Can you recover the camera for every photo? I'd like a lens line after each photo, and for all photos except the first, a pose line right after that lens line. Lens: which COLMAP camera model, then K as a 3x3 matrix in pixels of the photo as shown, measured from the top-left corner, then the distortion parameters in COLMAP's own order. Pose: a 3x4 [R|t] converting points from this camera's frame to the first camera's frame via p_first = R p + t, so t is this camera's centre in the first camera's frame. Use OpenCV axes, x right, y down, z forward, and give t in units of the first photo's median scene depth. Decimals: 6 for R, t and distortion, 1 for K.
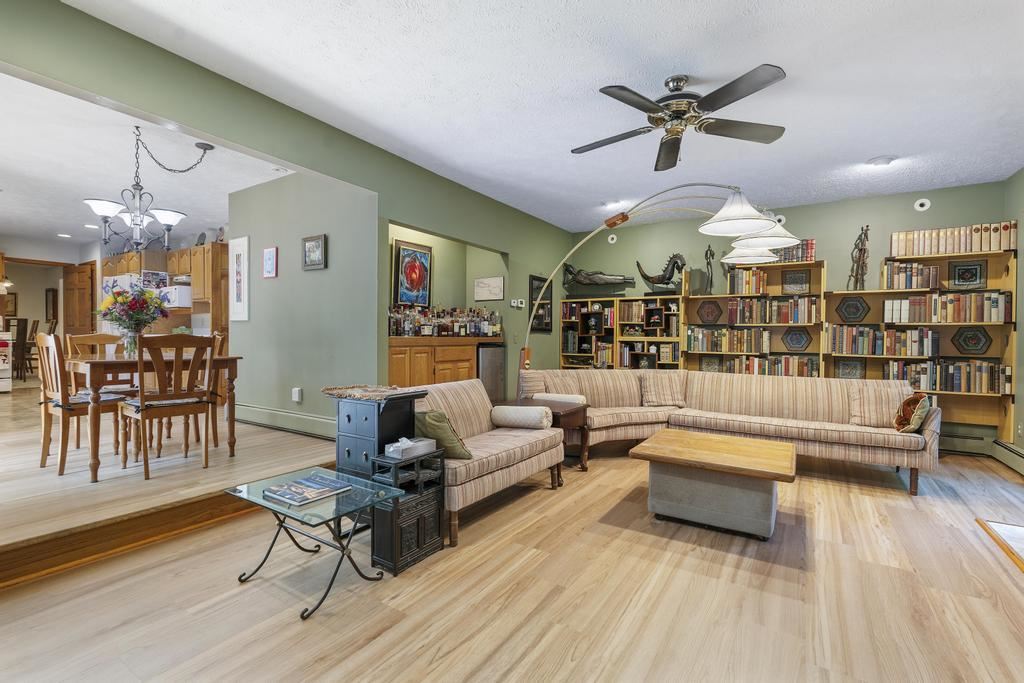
lens RADIAL K [[460.5, 0, 512.8], [0, 460.5, 344.1], [0, 0, 1]] dist [-0.007663, 0.001399]
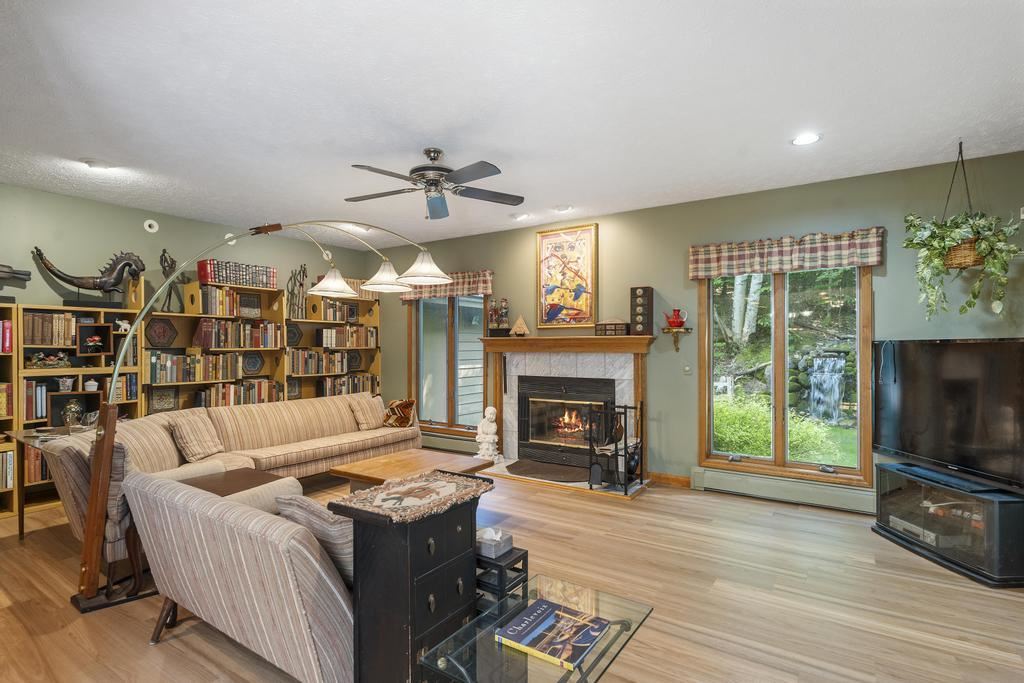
lens RADIAL K [[504.3, 0, 514.4], [0, 504.3, 343.3], [0, 0, 1]] dist [-0.002983, 0.000616]
pose [[0.017457, -0.006819, 0.999824, -0.535235], [0.018729, 0.999804, 0.006492, -0.056100], [-0.999672, 0.018612, 0.017582, 0.460148]]
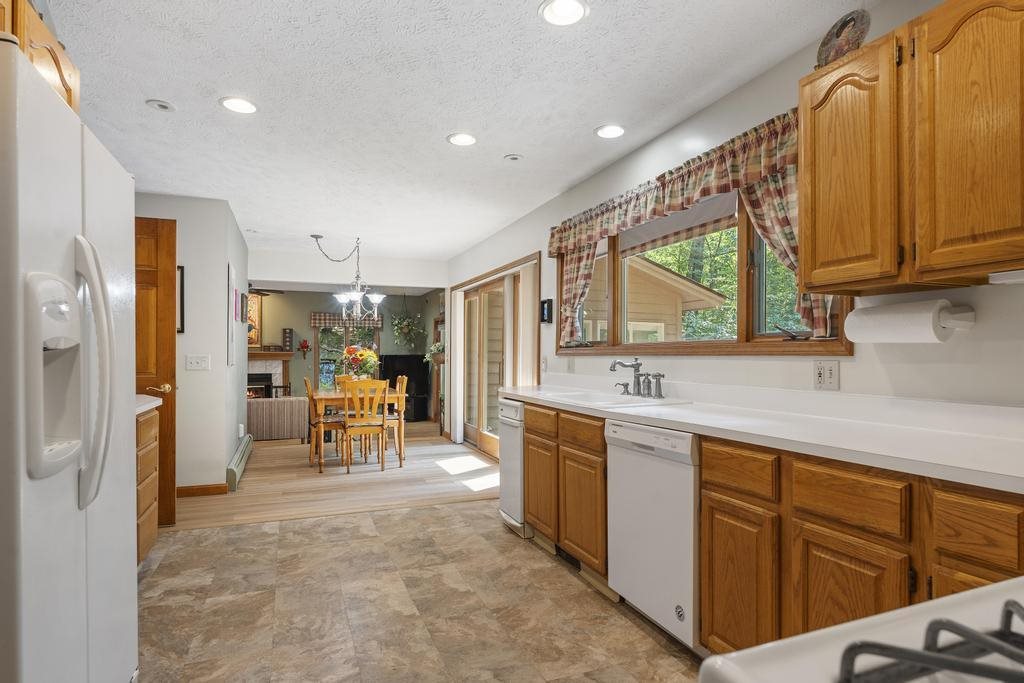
lens RADIAL K [[539.2, 0, 498.8], [0, 539.2, 354.3], [0, 0, 1]] dist [0.000591, 0.000027]
pose [[-0.801230, -0.009733, 0.598277, -1.631660], [0.000759, 0.999850, 0.017283, -0.089948], [-0.598355, 0.014302, -0.801103, 1.556259]]
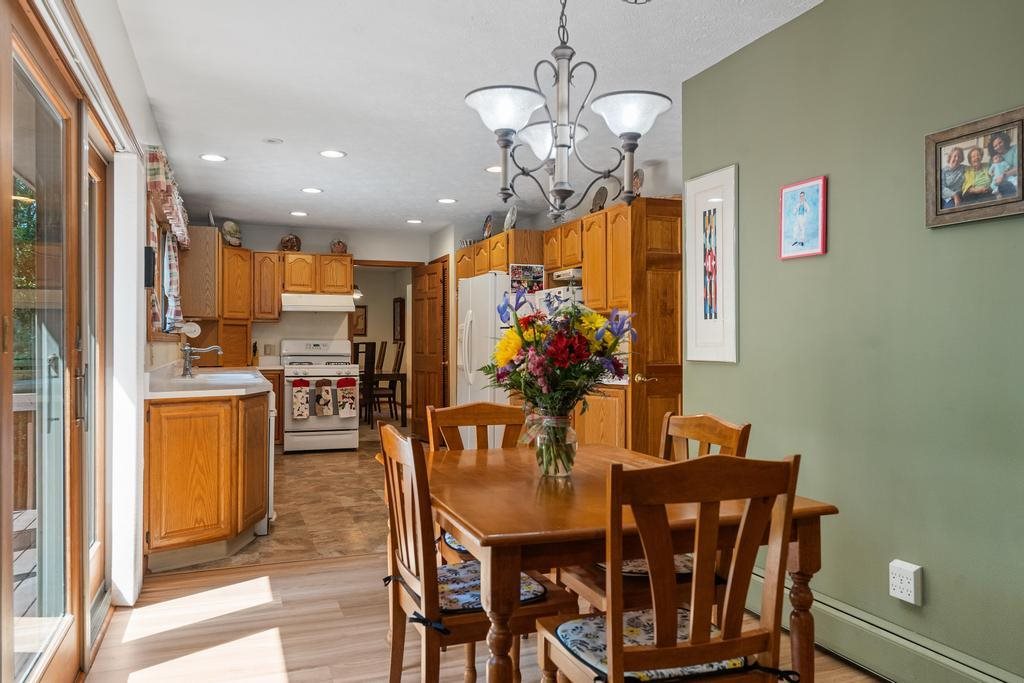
lens RADIAL K [[737.9, 0, 512.8], [0, 737.9, 339.2], [0, 0, 1]] dist [-0.008913, -0.001366]
pose [[0.805708, -0.013072, -0.592169, -0.332622], [-0.003092, 0.999650, -0.026275, -0.053175], [0.592305, 0.023001, 0.805385, 0.322098]]
